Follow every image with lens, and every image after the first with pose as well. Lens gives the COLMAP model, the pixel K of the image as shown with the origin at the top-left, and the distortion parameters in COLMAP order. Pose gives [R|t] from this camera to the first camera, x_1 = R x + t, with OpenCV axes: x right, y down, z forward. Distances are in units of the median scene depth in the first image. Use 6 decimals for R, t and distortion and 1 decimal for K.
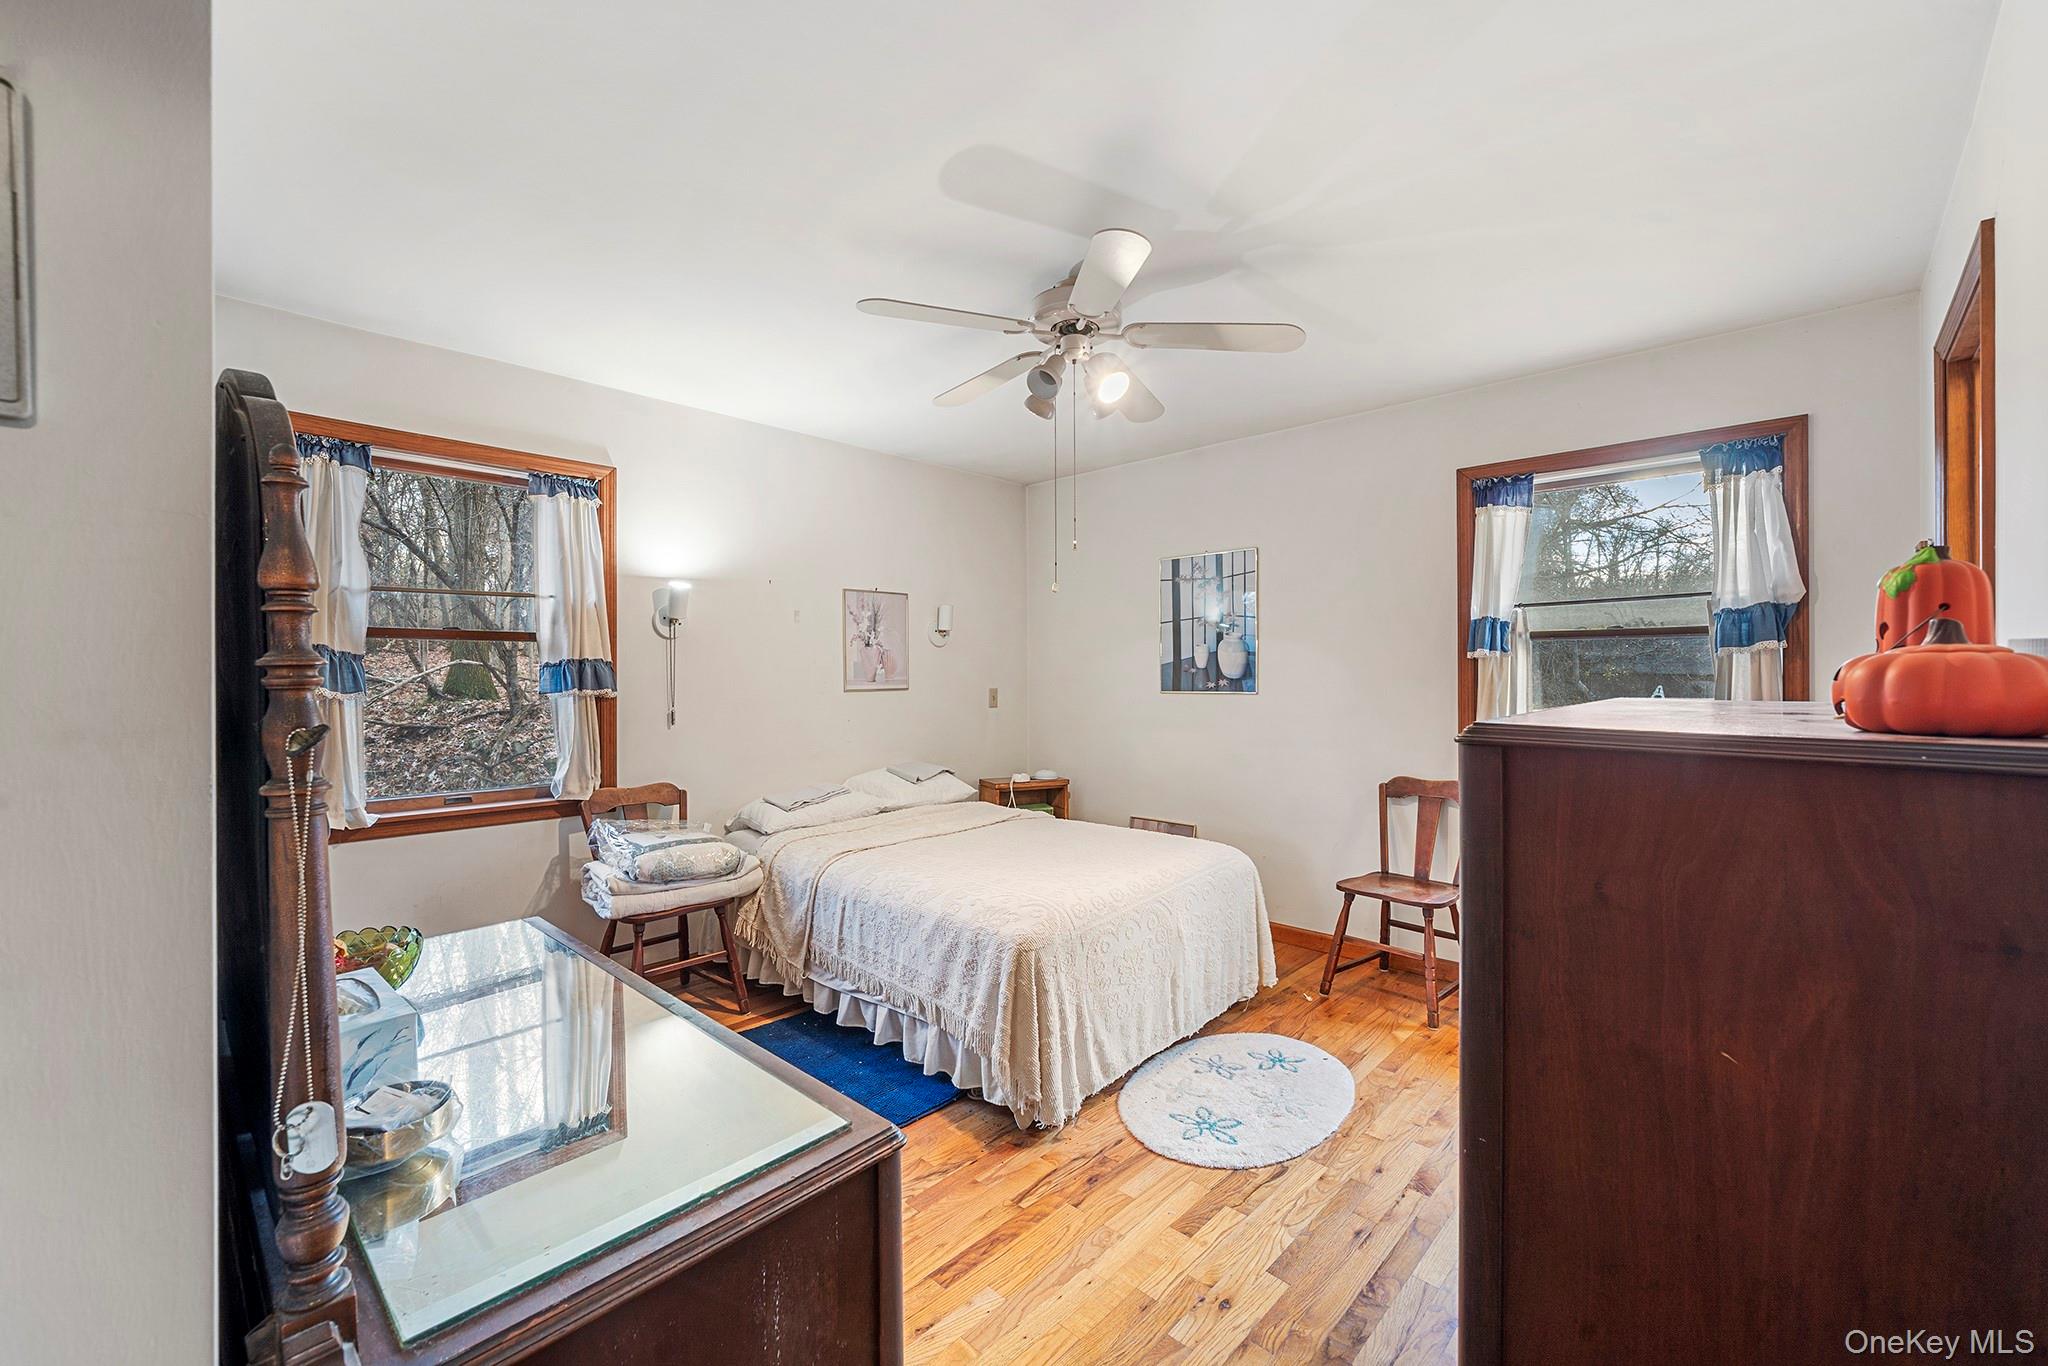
lens RADIAL K [[829.7, 0, 1025.1], [0, 829.7, 679.5], [0, 0, 1]] dist [-0.004623, 0.000159]
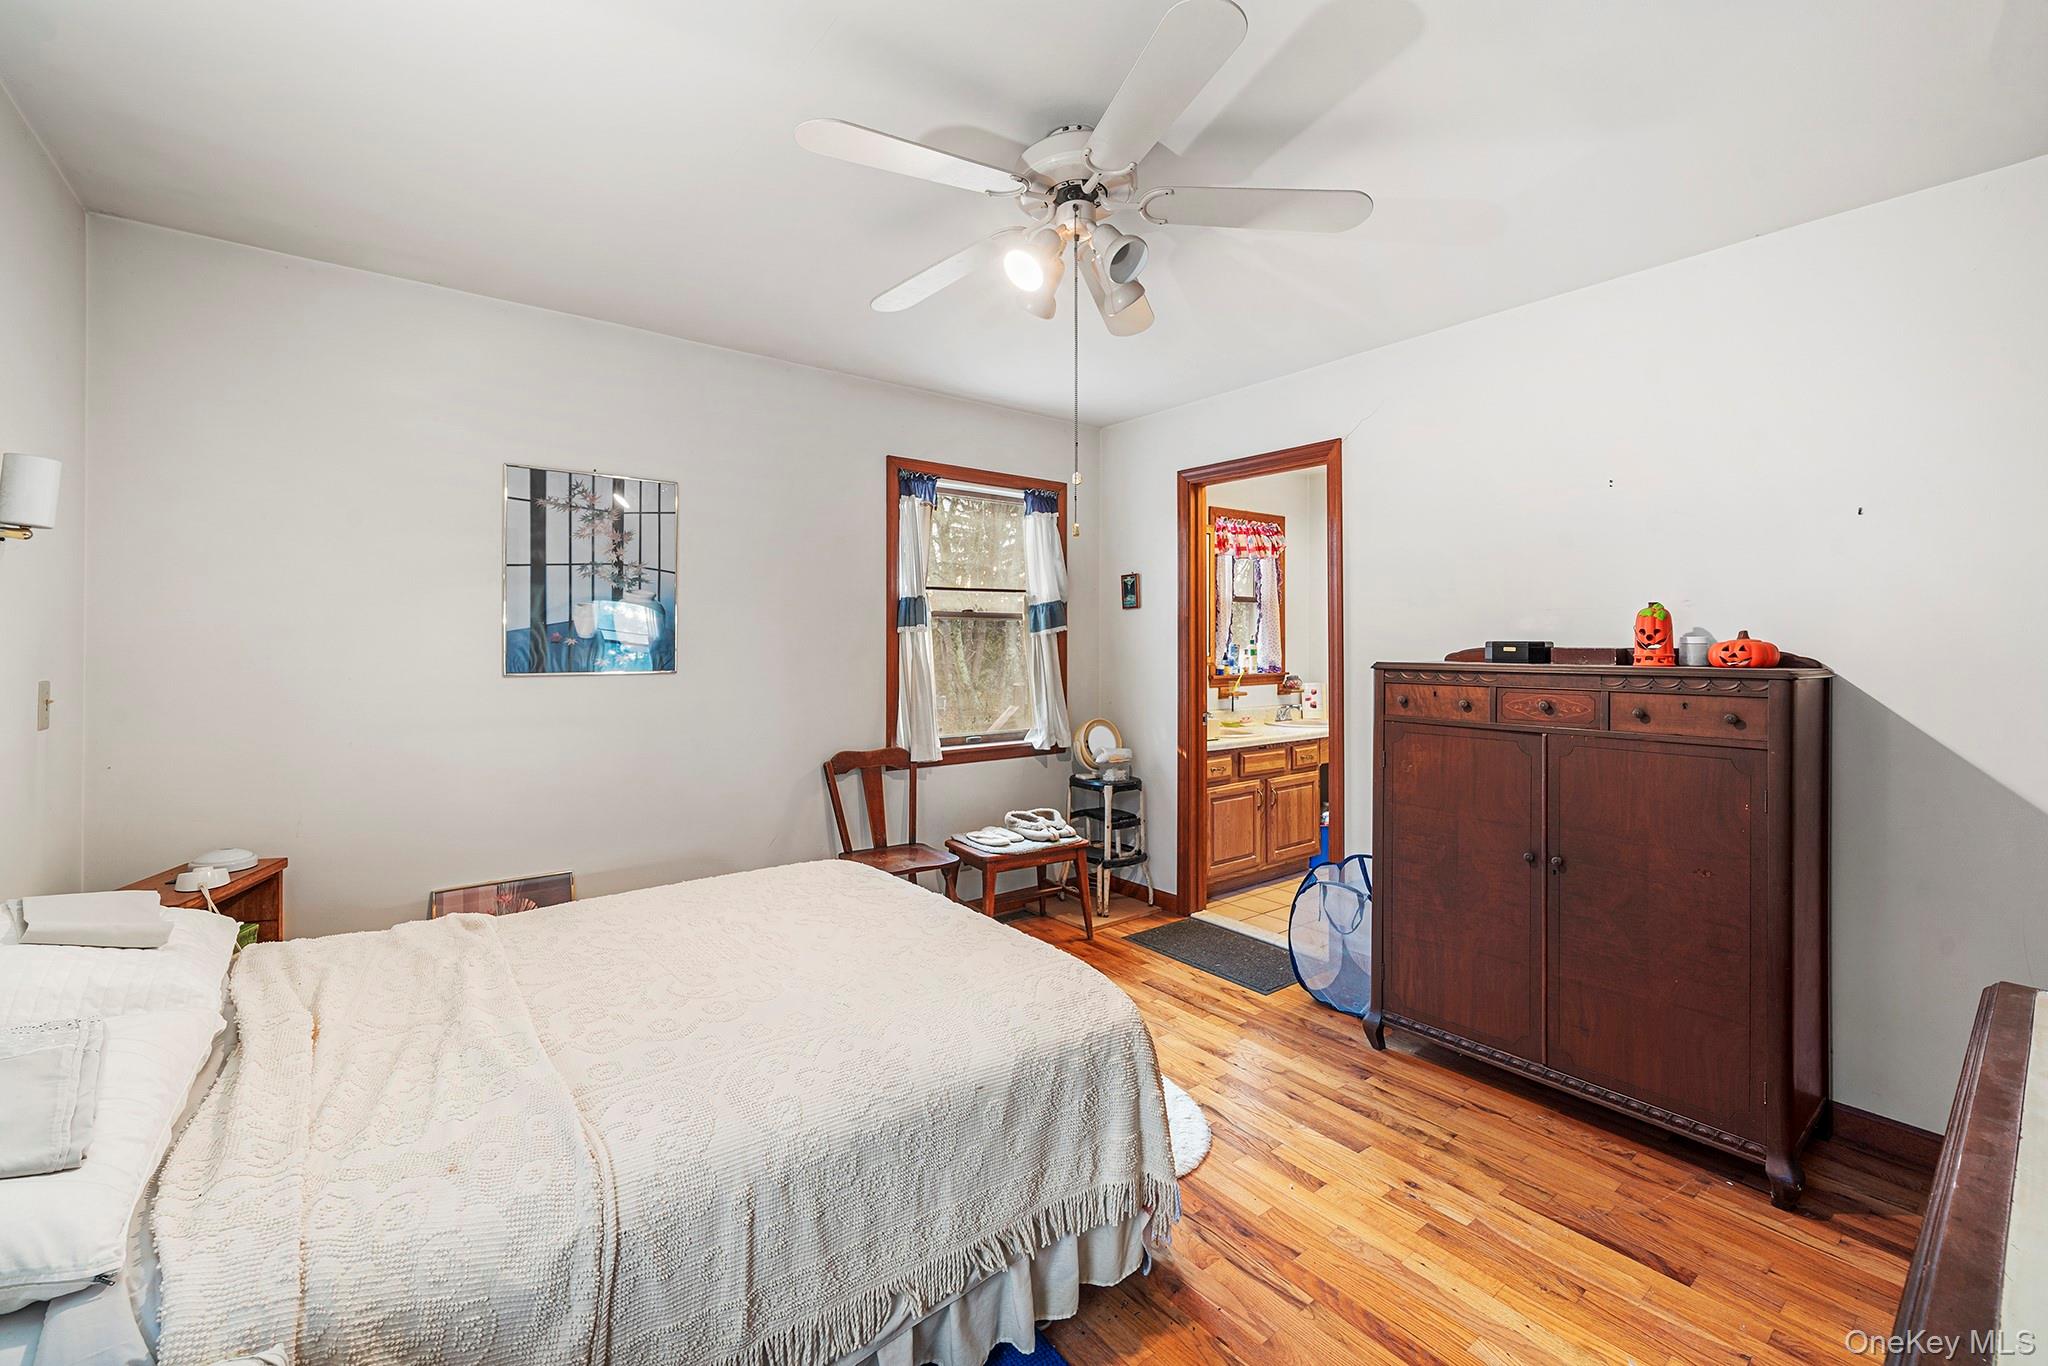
lens RADIAL K [[829.7, 0, 995.9], [0, 829.7, 639.6], [0, 0, 1]] dist [-0.004623, 0.000159]
pose [[0.167198, 0.008025, 0.985891, -0.427302], [0.003183, 0.999957, -0.008680, -0.005420], [-0.985918, 0.004589, 0.167166, 0.575852]]
